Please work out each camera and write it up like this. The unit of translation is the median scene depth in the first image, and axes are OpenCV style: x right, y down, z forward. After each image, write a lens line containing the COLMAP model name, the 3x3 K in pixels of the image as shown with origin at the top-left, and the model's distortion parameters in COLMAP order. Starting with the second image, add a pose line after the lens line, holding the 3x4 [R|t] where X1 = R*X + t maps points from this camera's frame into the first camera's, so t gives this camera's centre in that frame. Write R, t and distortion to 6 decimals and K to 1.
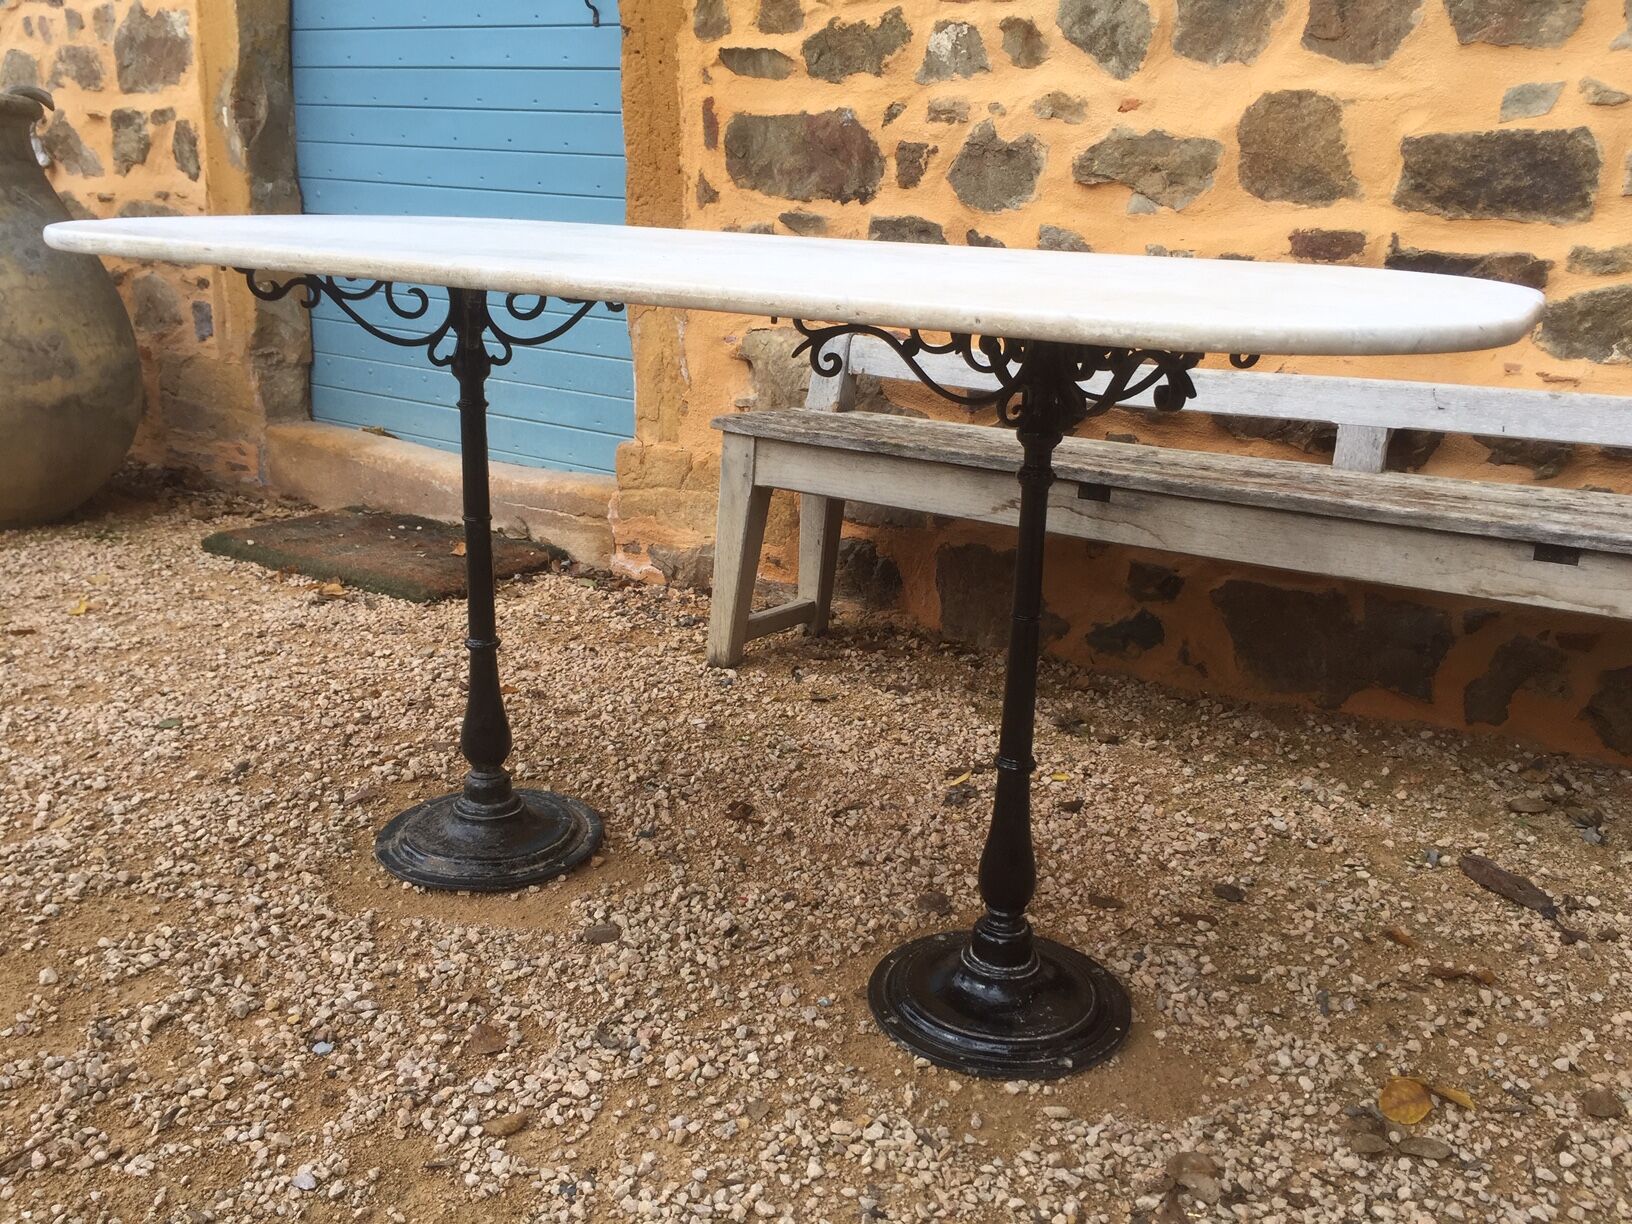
lens RADIAL K [[1407.6, 0, 787.0], [0, 1407.6, 590.0], [0, 0, 1]] dist [0.073534, -0.106171]
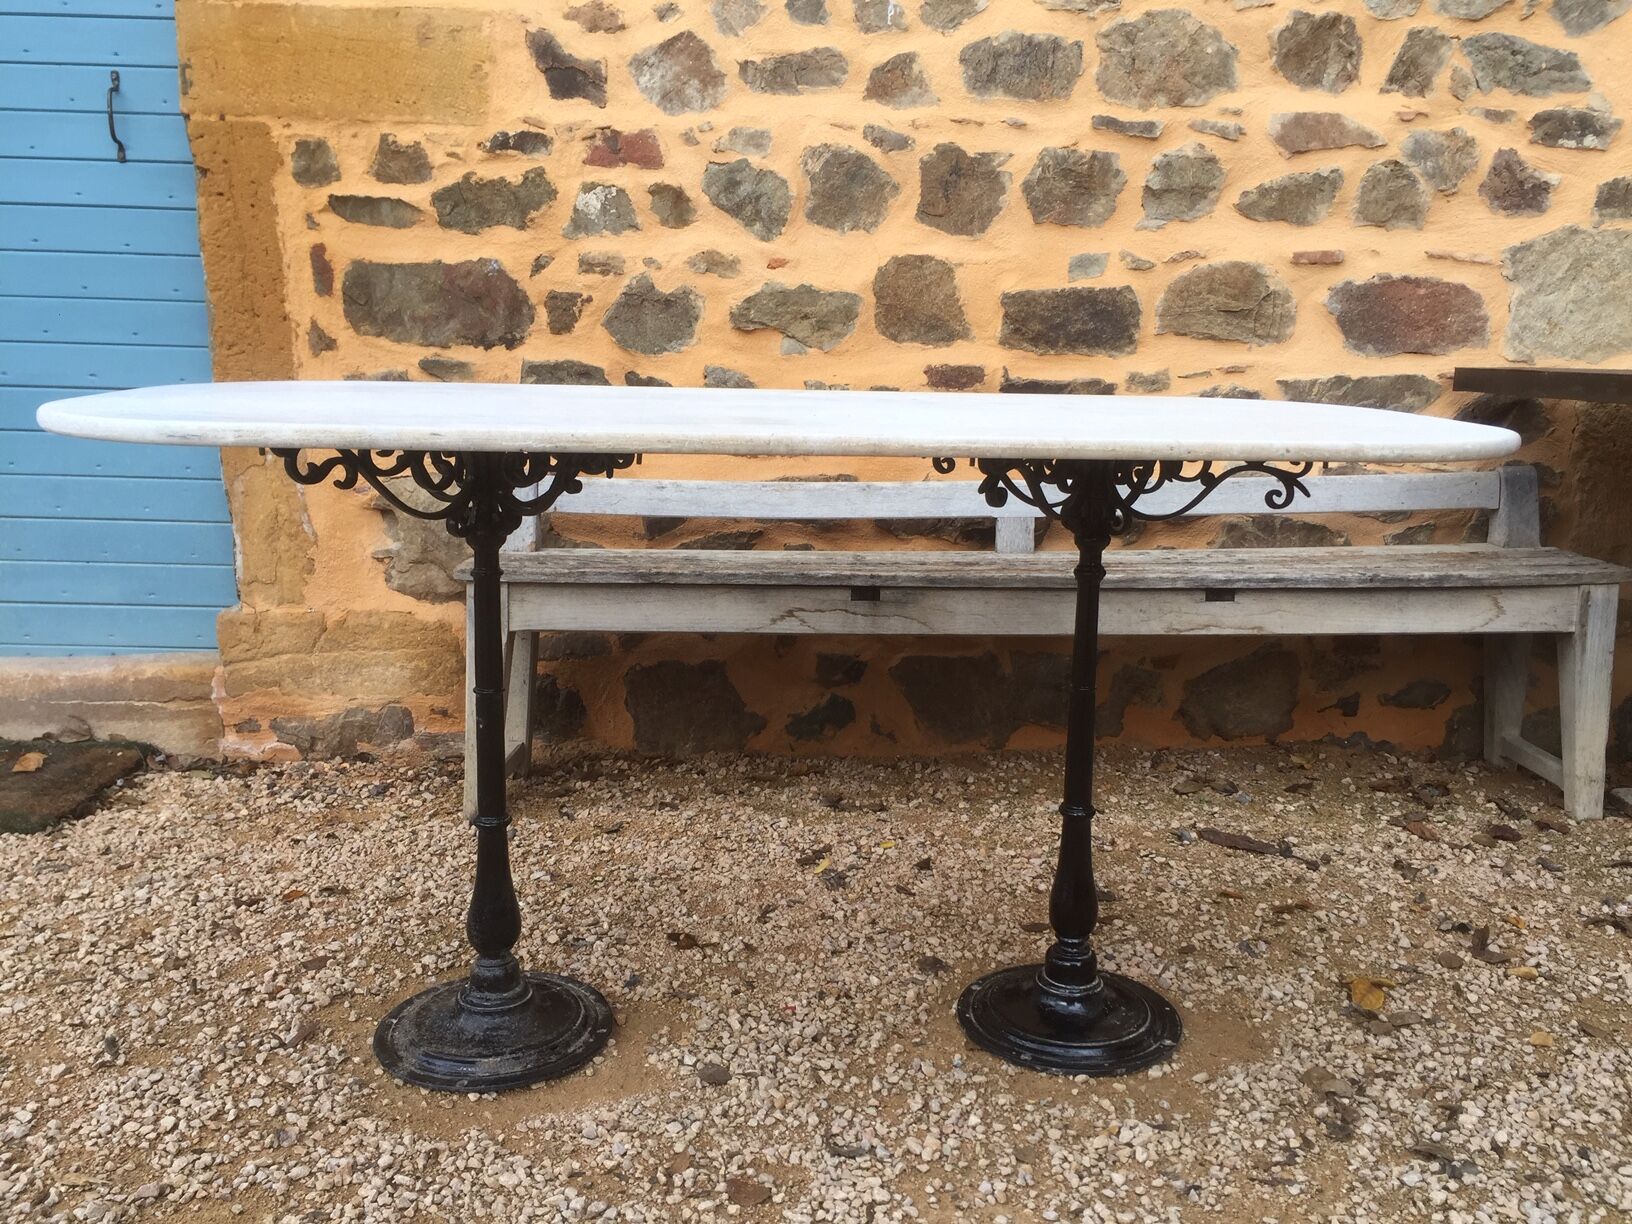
lens RADIAL K [[1407.6, 0, 812.4], [0, 1407.6, 592.5], [0, 0, 1]] dist [0.073534, -0.106171]
pose [[0.832102, -0.119080, 0.541688, -0.428802], [0.162702, 0.986118, -0.033152, -0.037815], [-0.530220, 0.115720, 0.839926, 0.055300]]
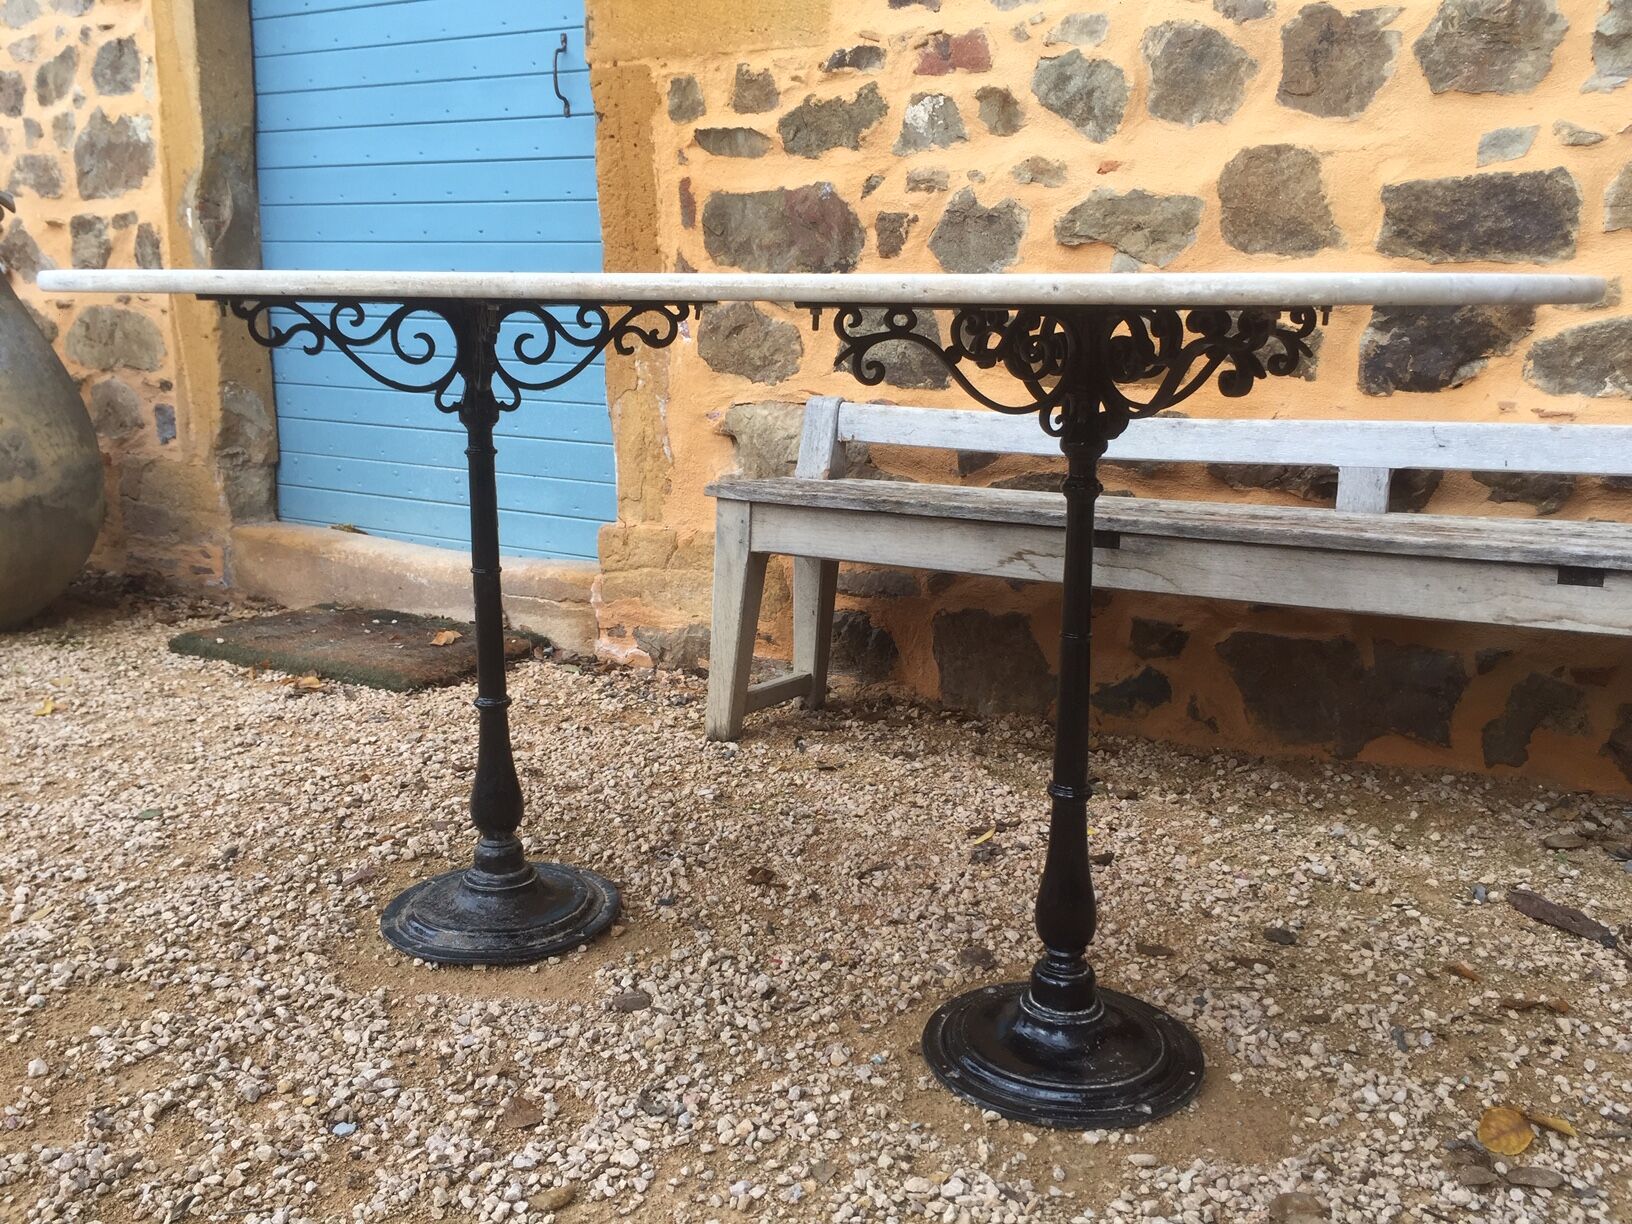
lens RADIAL K [[1407.6, 0, 784.8], [0, 1407.6, 586.7], [0, 0, 1]] dist [0.073534, -0.106171]
pose [[0.998826, -0.032226, 0.036155, -0.040167], [0.035182, 0.995813, -0.084368, 0.038086], [-0.033285, 0.085541, 0.995778, 0.027012]]
